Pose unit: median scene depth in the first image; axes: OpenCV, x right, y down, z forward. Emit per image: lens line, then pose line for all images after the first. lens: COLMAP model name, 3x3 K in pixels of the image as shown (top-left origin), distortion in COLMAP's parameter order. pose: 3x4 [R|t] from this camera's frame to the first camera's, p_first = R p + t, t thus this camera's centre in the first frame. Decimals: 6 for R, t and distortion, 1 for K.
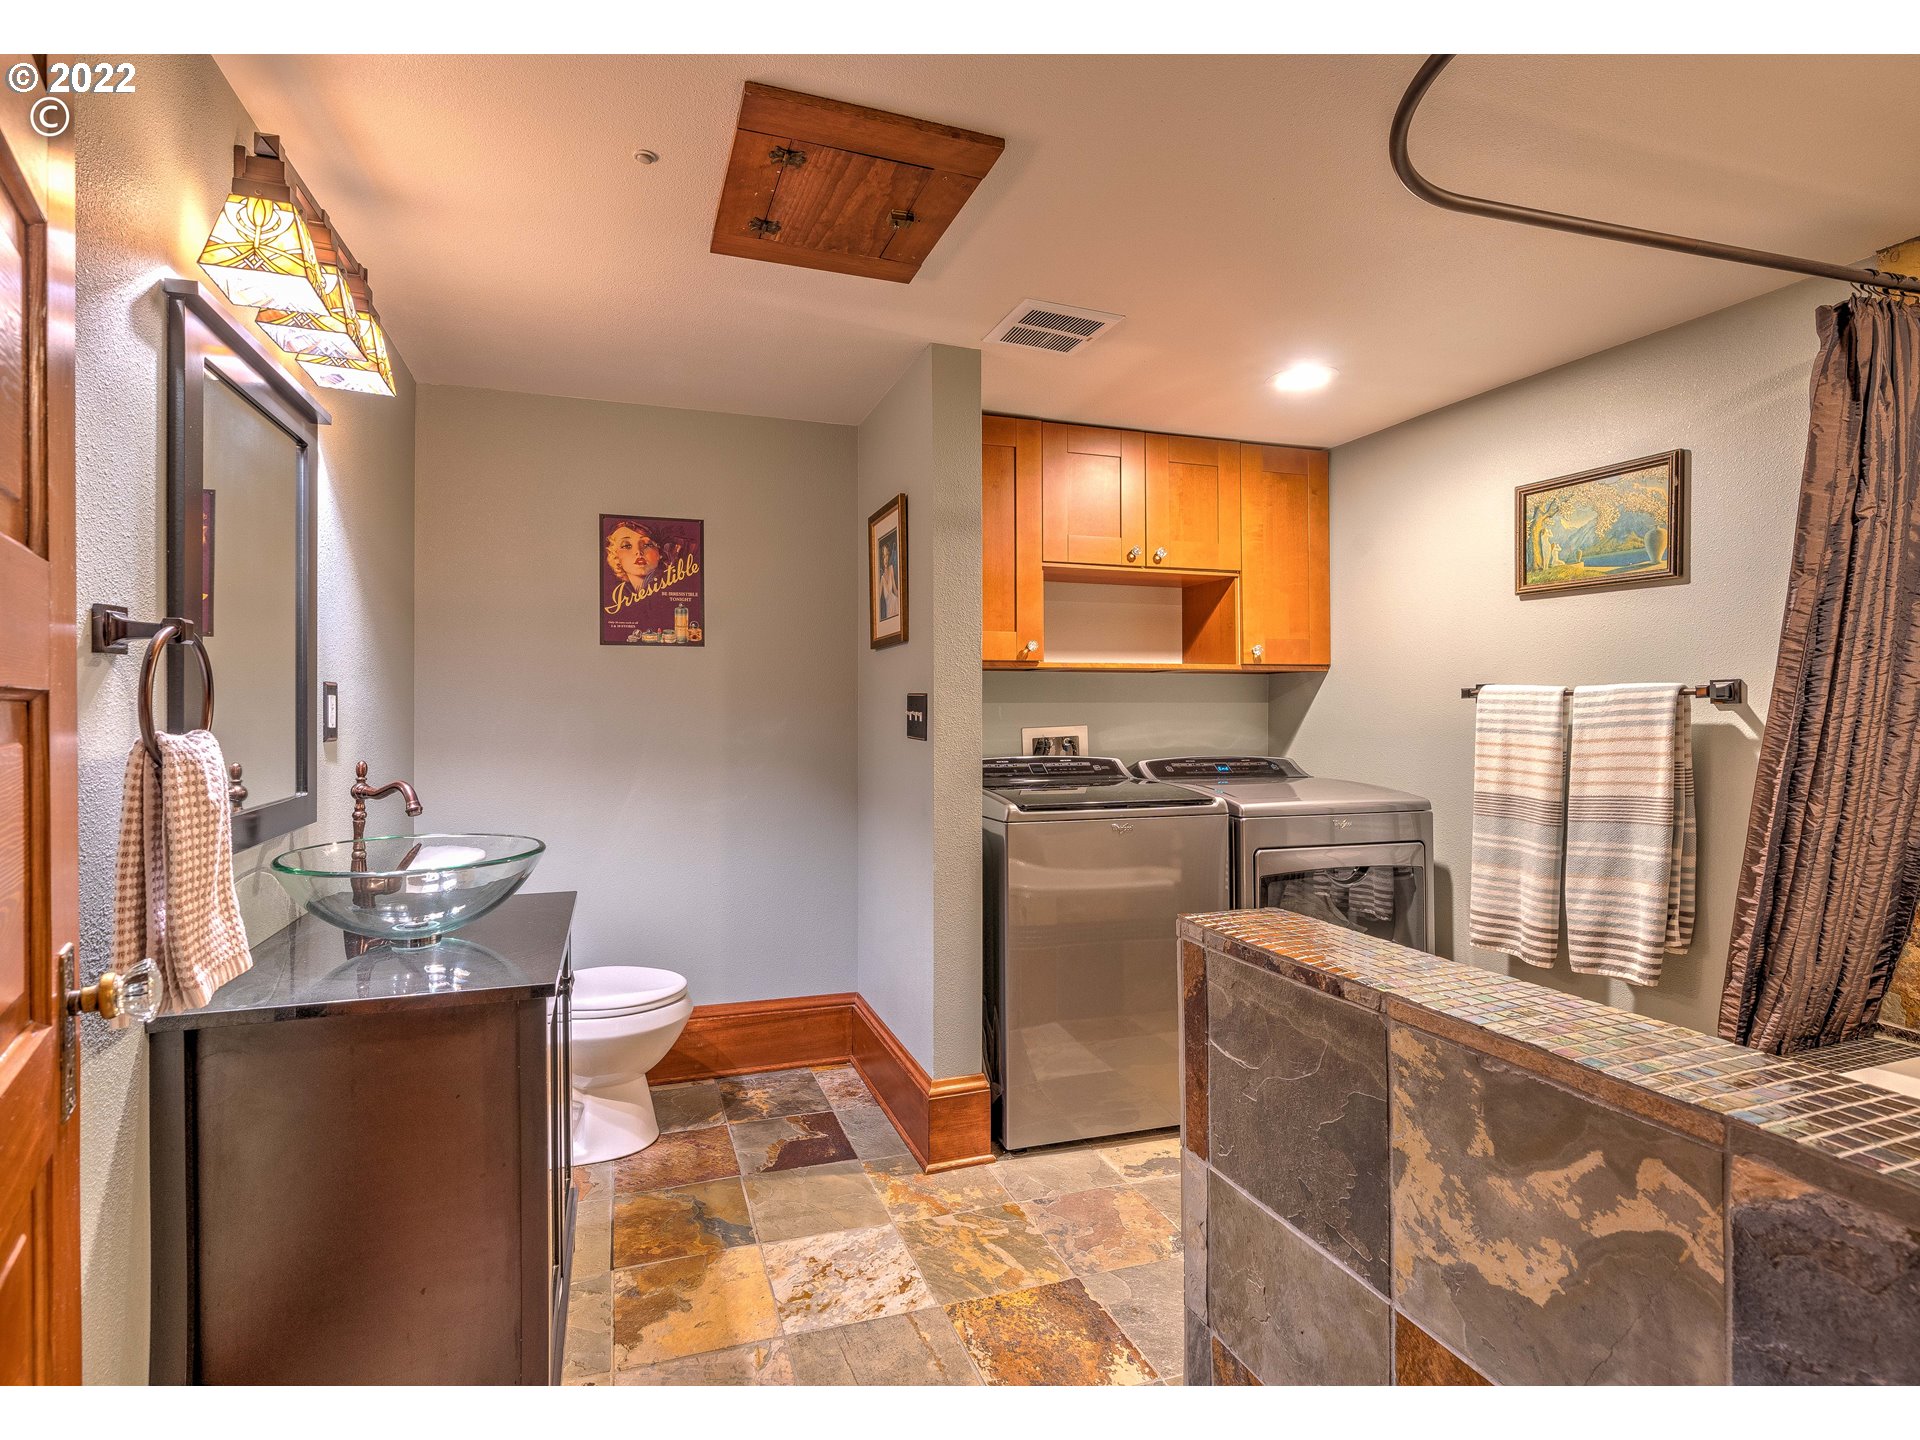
lens RADIAL K [[960.7, 0, 957.2], [0, 960.7, 715.0], [0, 0, 1]] dist [-0.000396, -0.000021]
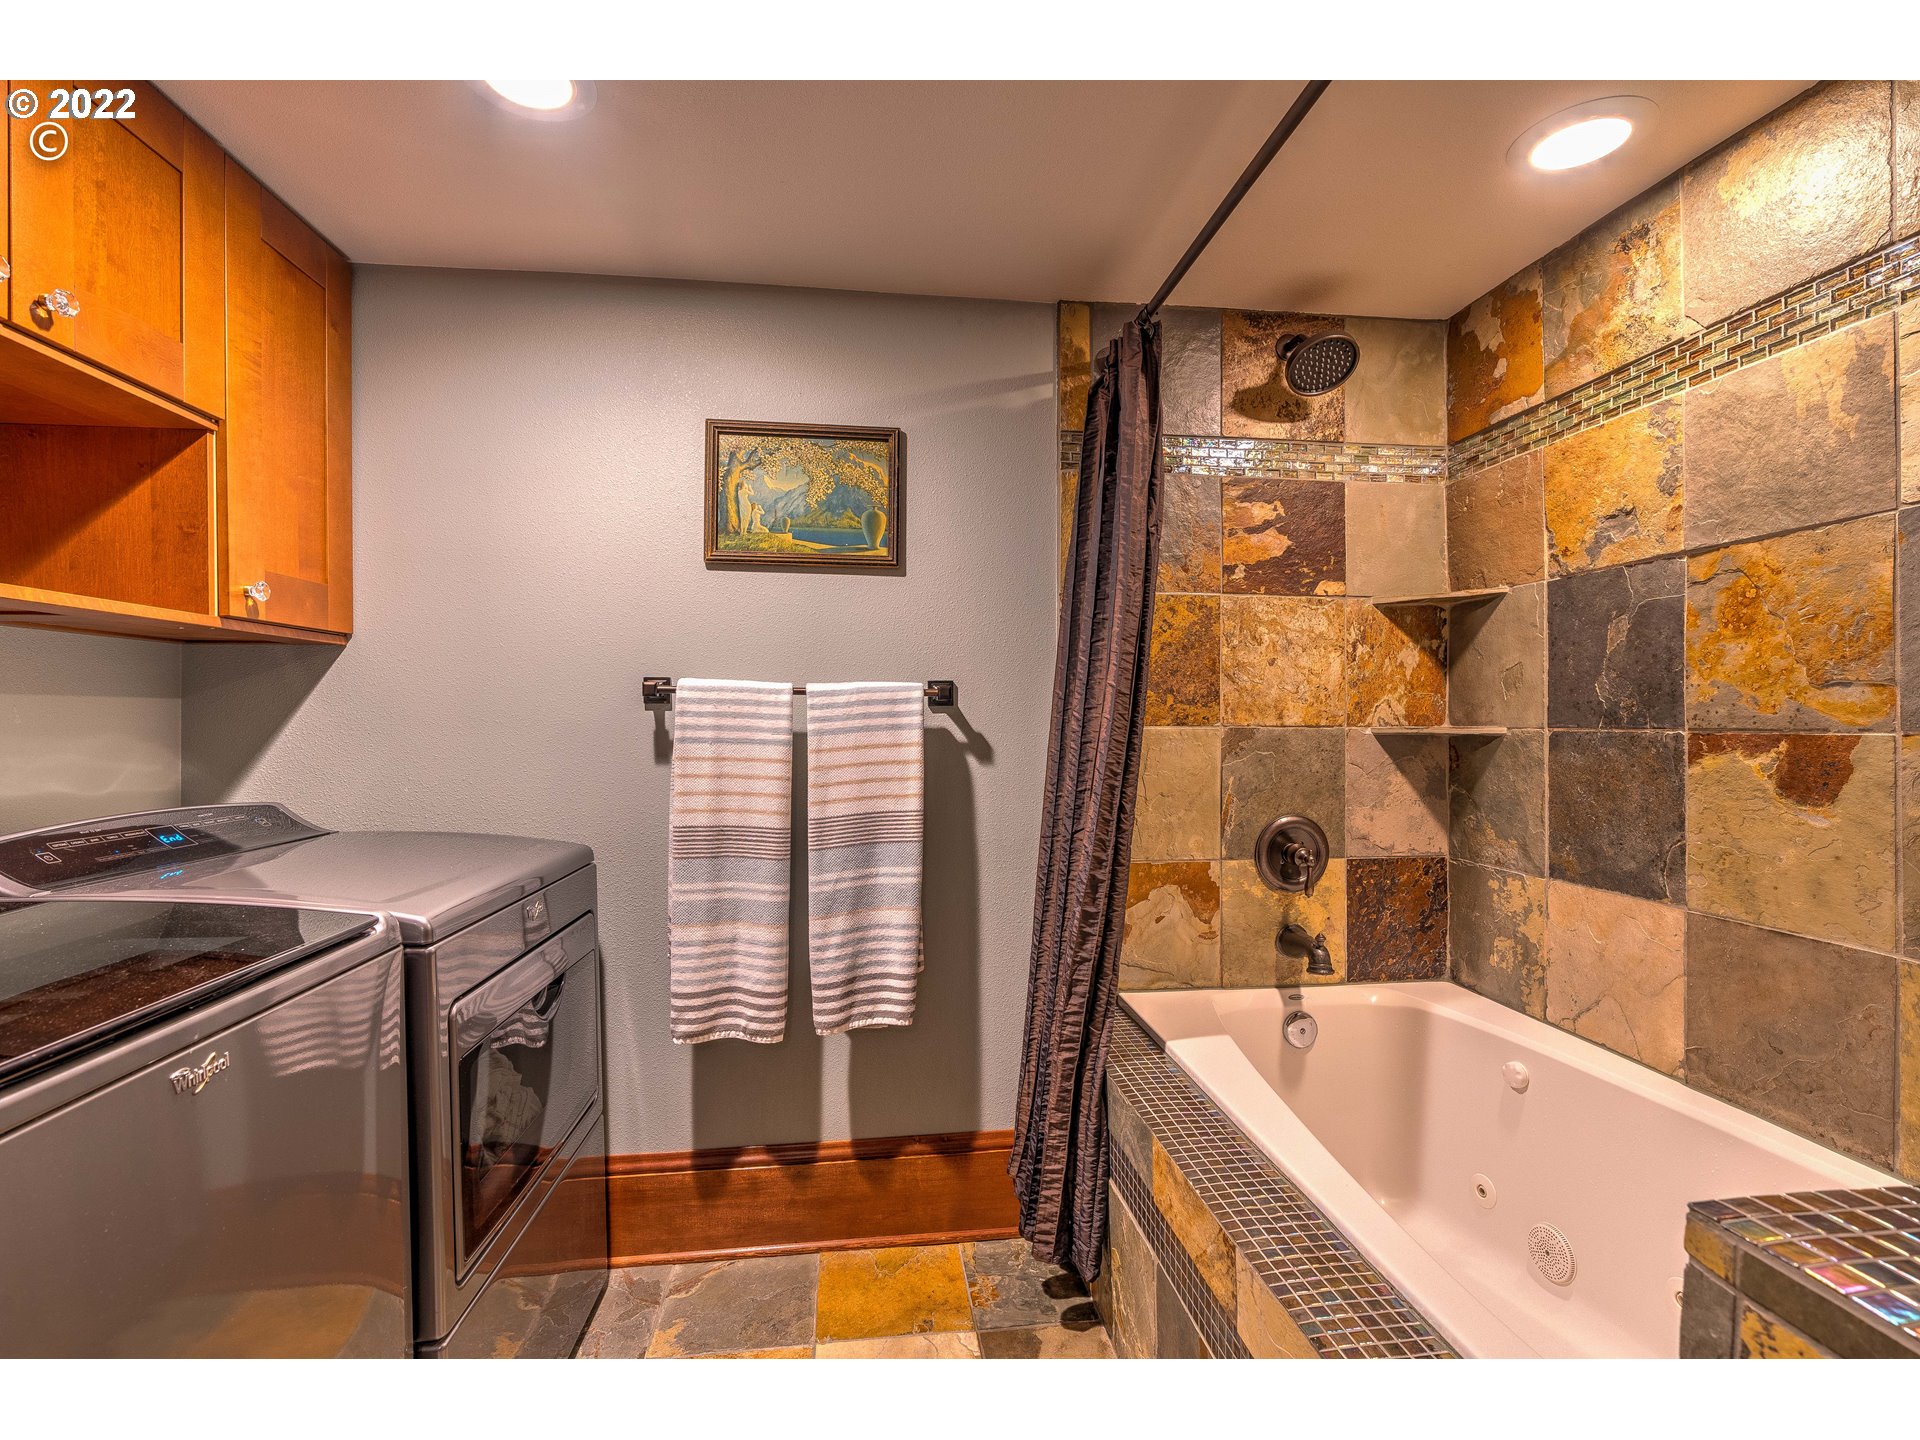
lens RADIAL K [[875.5, 0, 956.4], [0, 875.5, 721.6], [0, 0, 1]] dist [-0.016712, 0.000803]
pose [[0.243912, -0.004297, 0.969788, -0.042641], [0.006335, 0.999976, 0.002838, 0.001108], [-0.969777, 0.005452, 0.243933, 0.692357]]
